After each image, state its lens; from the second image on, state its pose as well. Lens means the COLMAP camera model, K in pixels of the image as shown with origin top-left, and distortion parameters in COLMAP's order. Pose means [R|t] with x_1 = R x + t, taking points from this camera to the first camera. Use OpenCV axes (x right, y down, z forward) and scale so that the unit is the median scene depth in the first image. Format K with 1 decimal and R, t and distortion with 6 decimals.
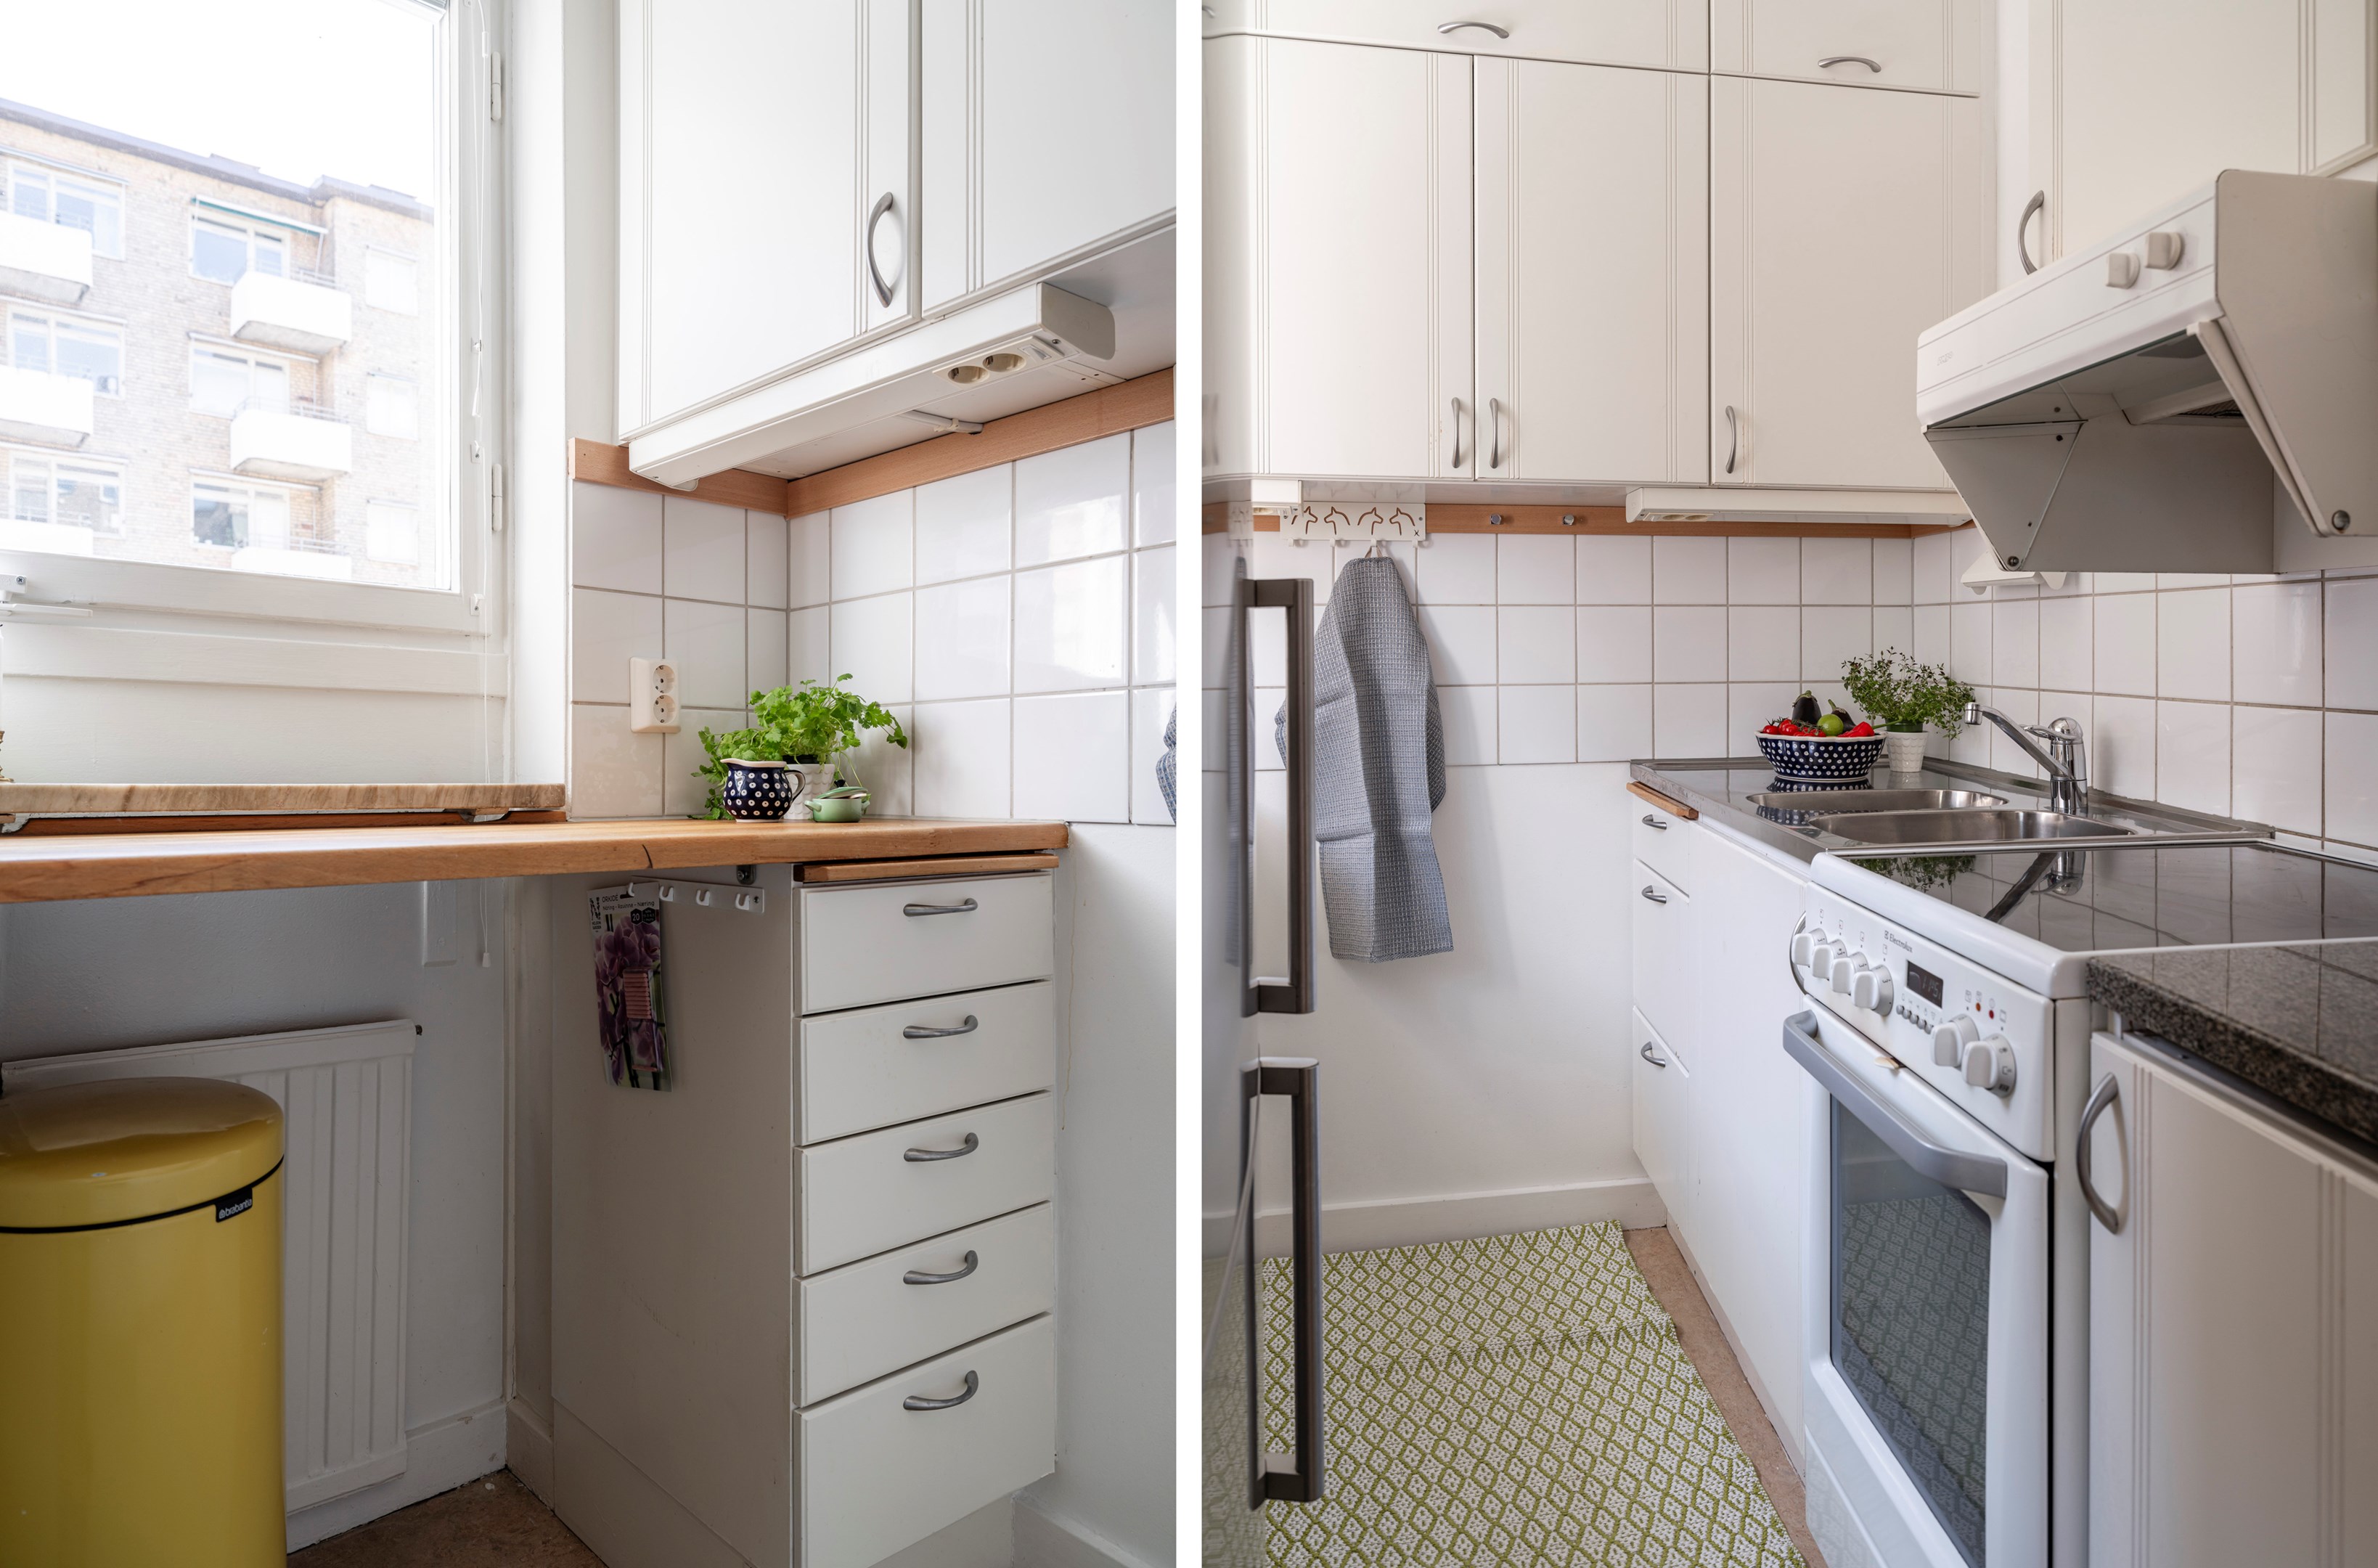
lens RADIAL K [[1706.2, 0, 1188.3], [0, 1706.2, 787.0], [0, 0, 1]] dist [-0.007465, -0.005249]
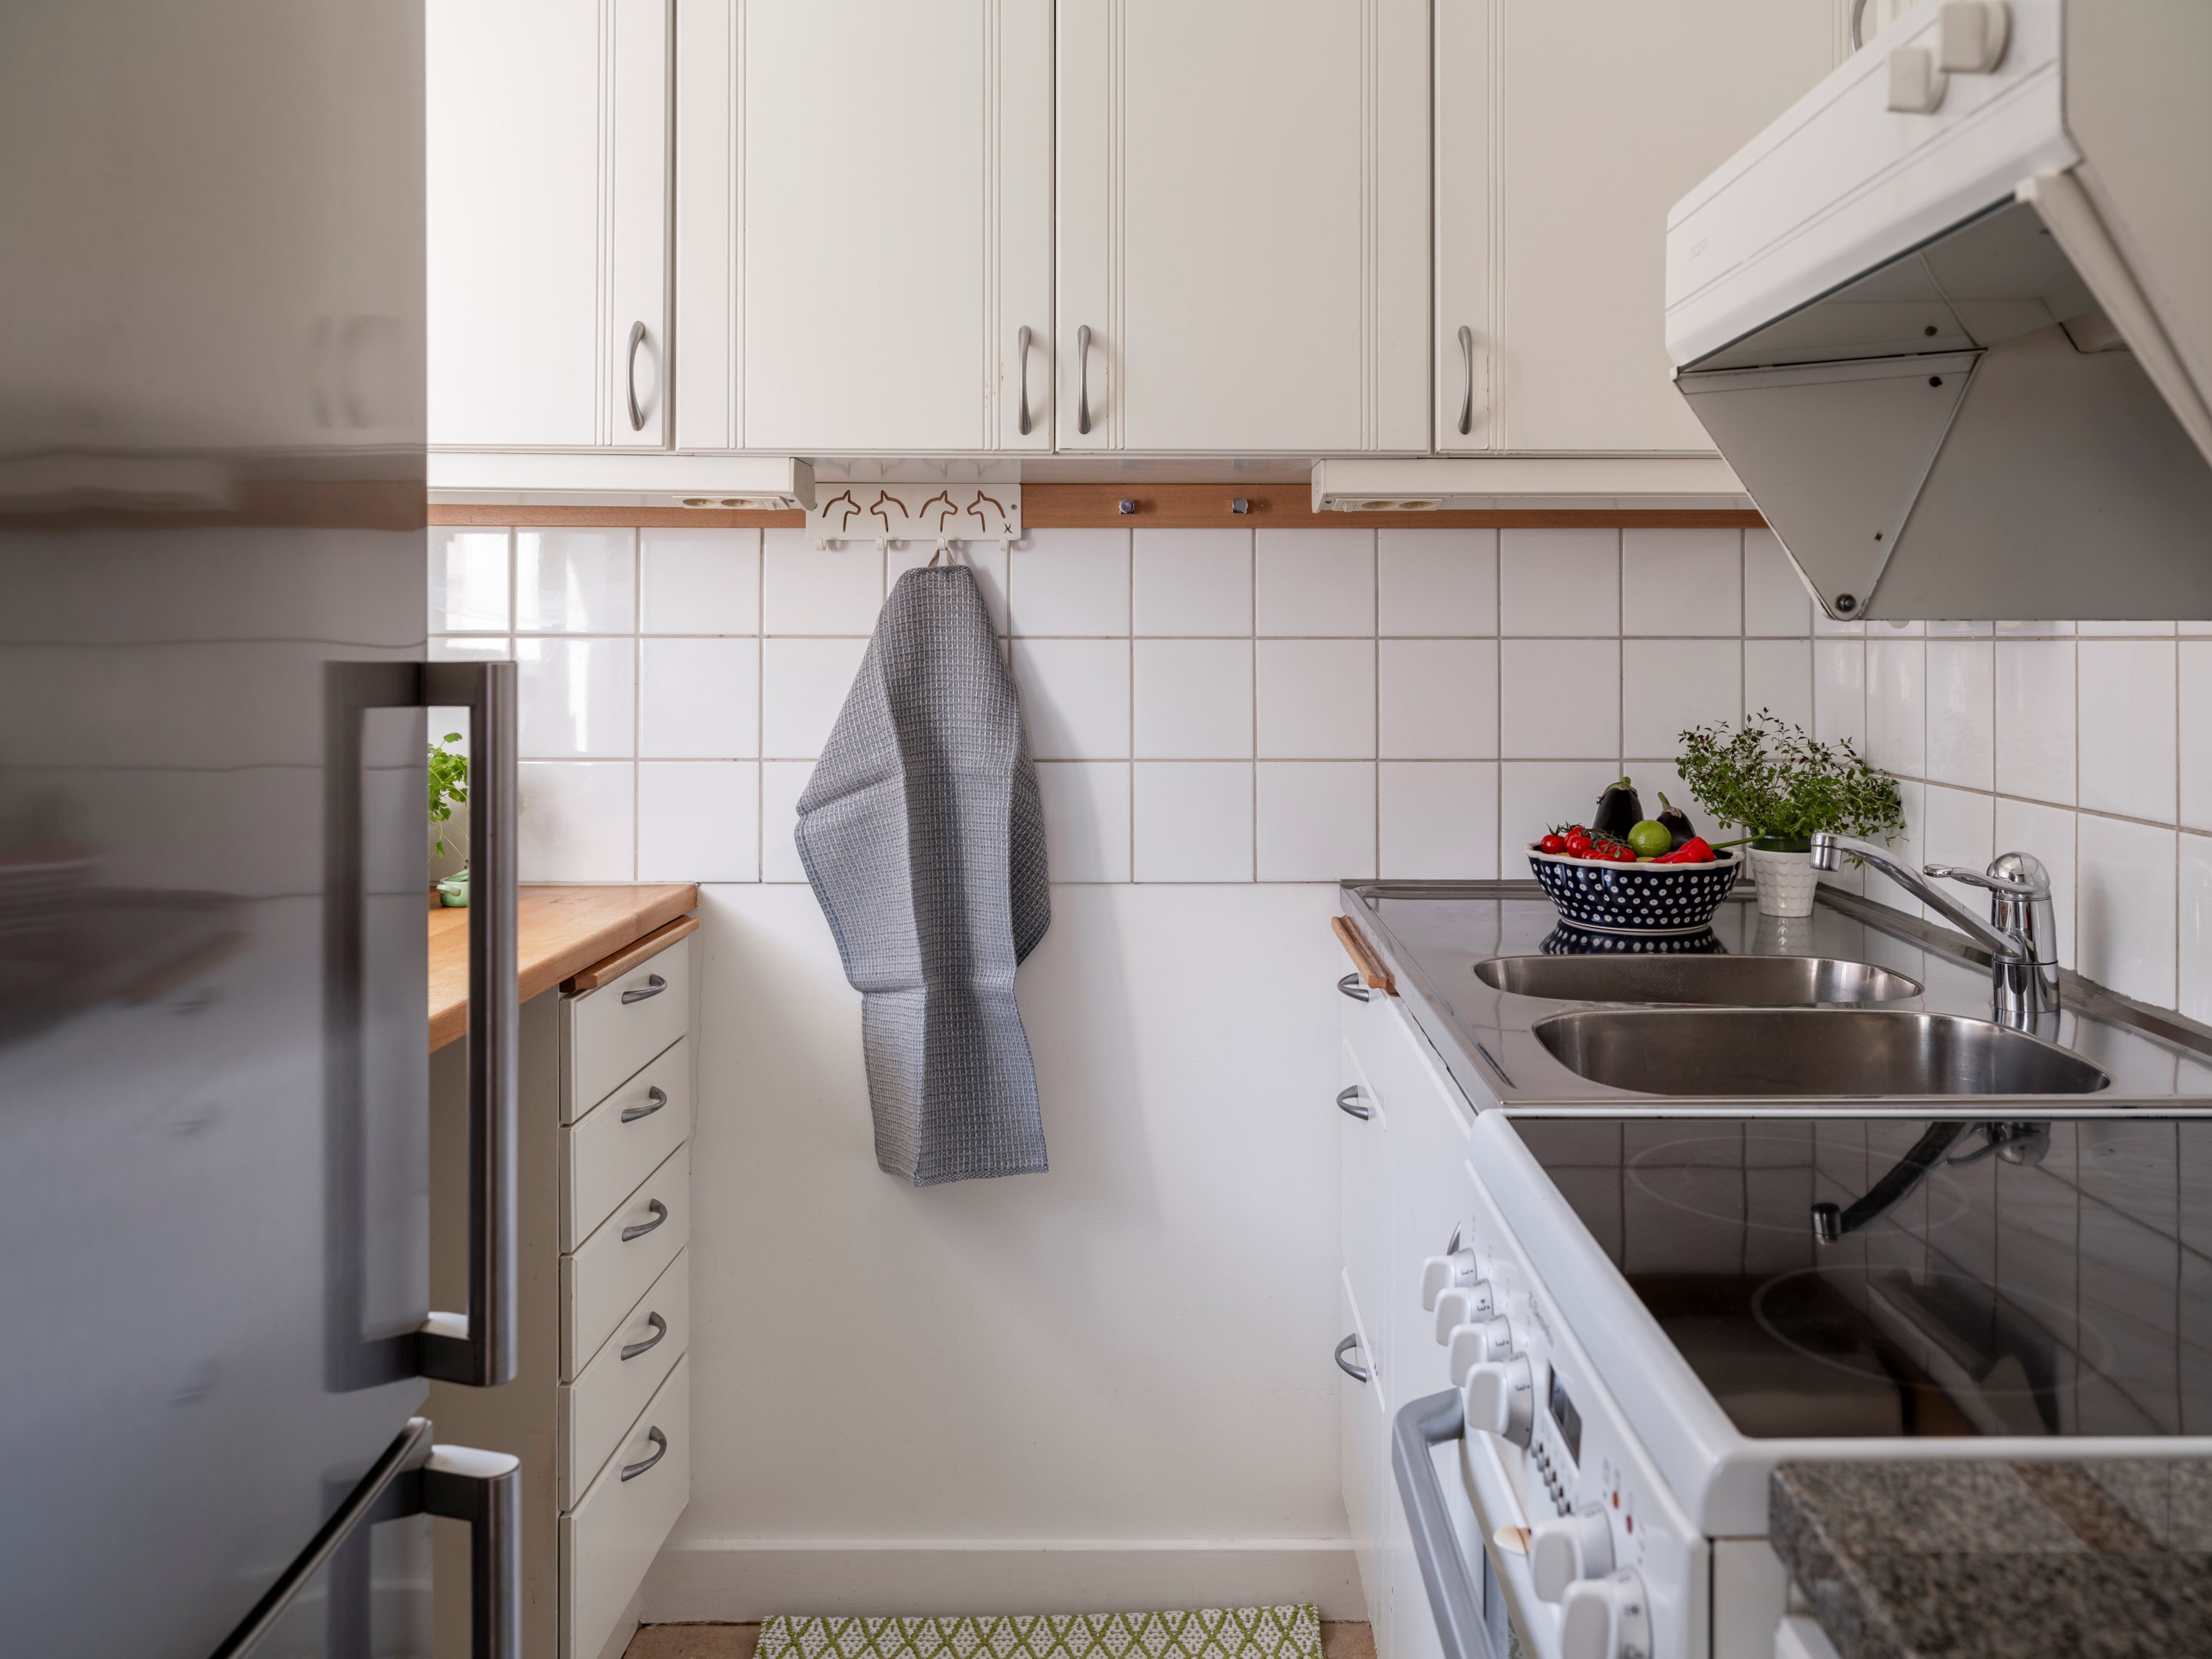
lens RADIAL K [[1888.1, 0, 1087.3], [0, 1888.1, 658.1], [0, 0, 1]] dist [-0.020493, 0.005894]
pose [[0.982383, 0.004829, -0.186817, 0.303253], [-0.008811, 0.999751, -0.020492, -0.085044], [0.186671, 0.021777, 0.982181, 0.294507]]
